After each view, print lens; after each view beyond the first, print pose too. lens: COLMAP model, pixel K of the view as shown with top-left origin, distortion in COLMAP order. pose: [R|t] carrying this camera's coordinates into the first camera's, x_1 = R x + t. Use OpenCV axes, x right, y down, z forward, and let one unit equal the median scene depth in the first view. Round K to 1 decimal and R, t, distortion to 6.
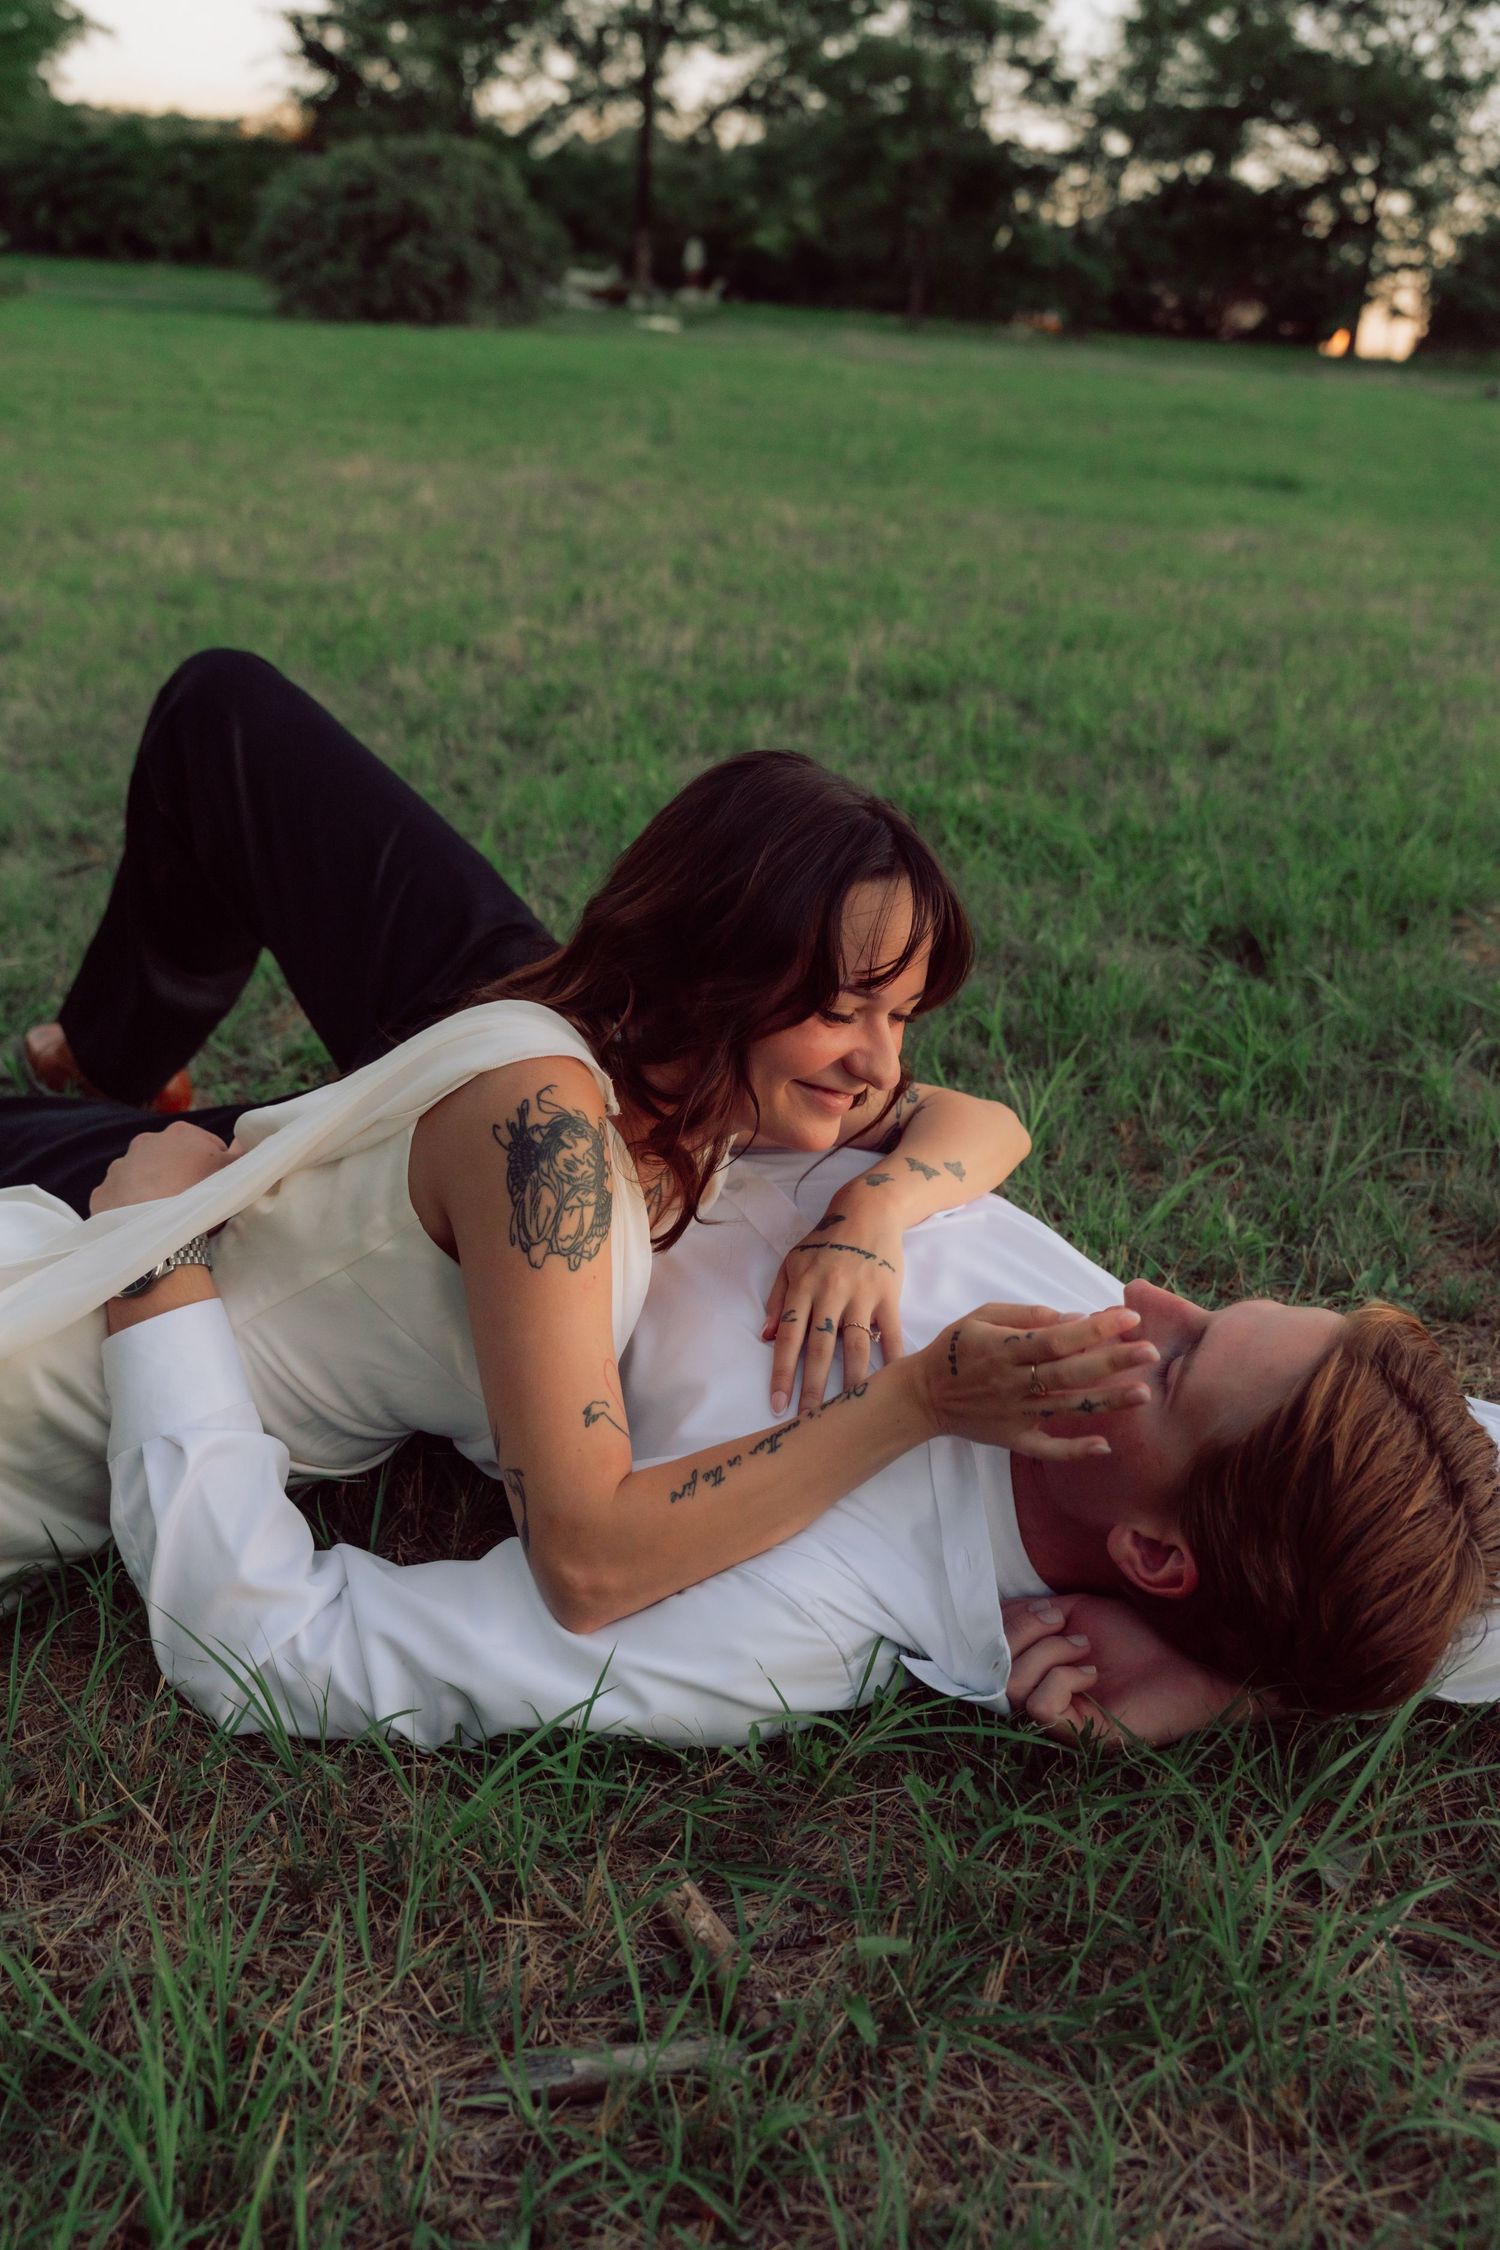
lens RADIAL K [[2071.4, 0, 750.0], [0, 2071.4, 1125.0], [0, 0, 1]] dist [0.002823, -0.001380]
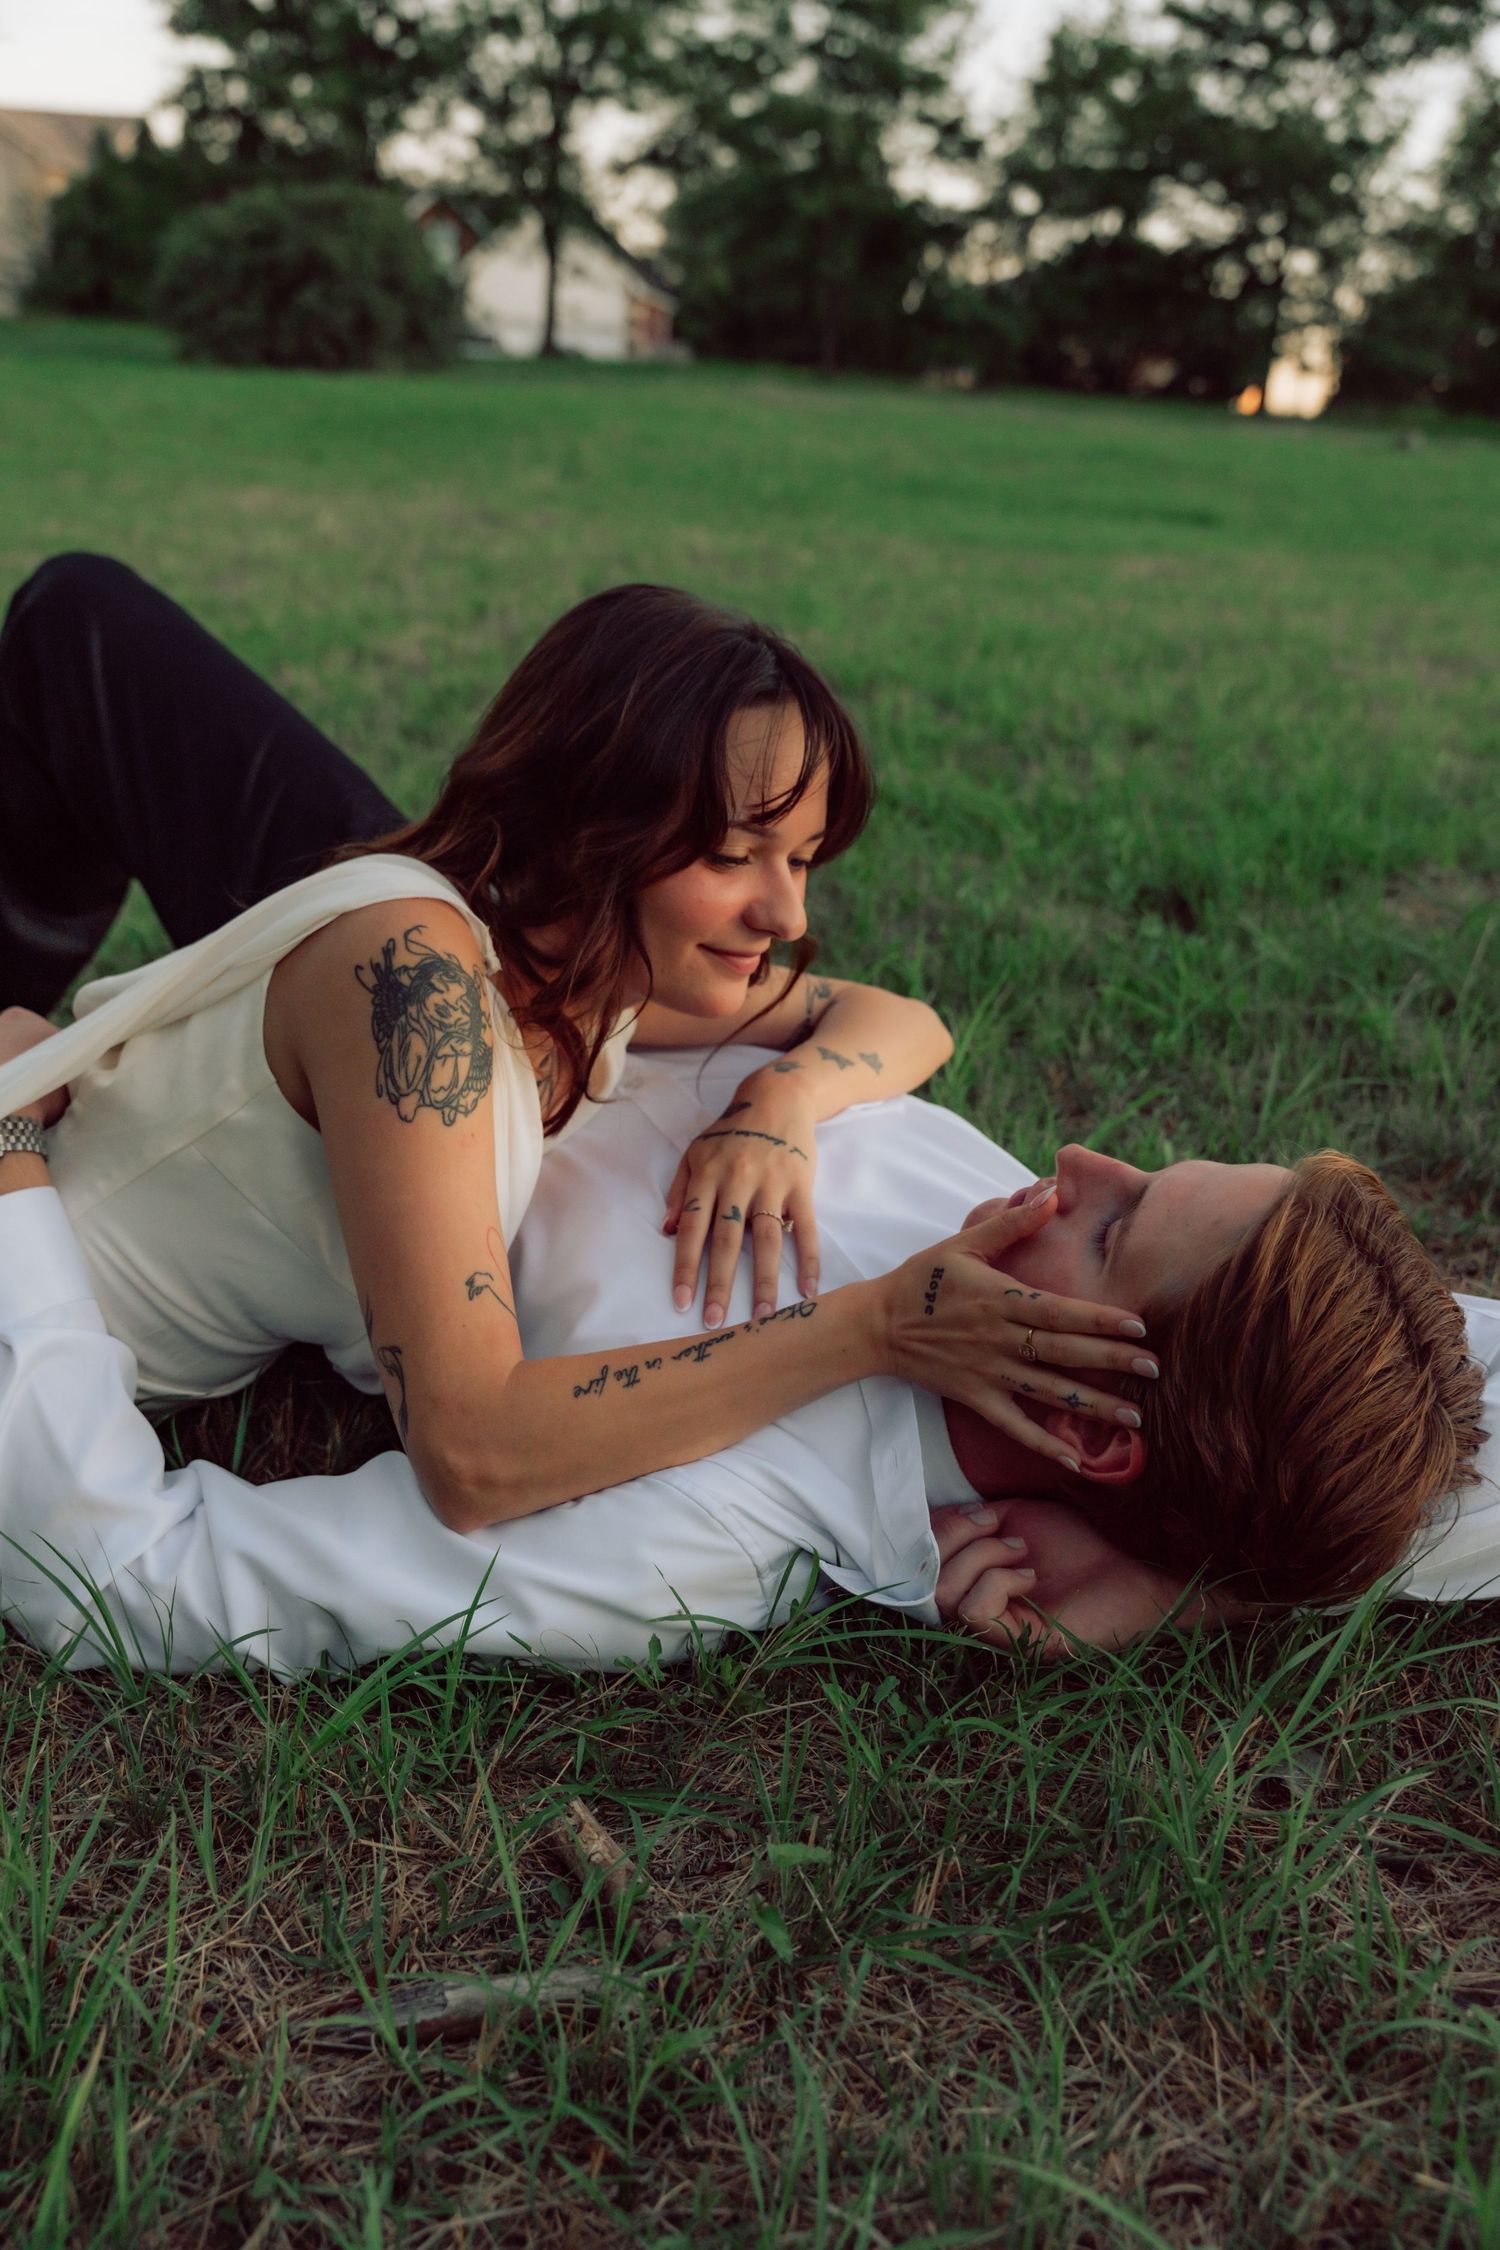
lens RADIAL K [[2102.2, 0, 750.0], [0, 2102.2, 1125.0], [0, 0, 1]] dist [-0.011531, 0.017679]
pose [[0.999273, -0.011290, 0.036423, 0.010582], [0.012950, 0.998873, -0.045665, 0.093086], [-0.035867, 0.046103, 0.998293, 0.068514]]
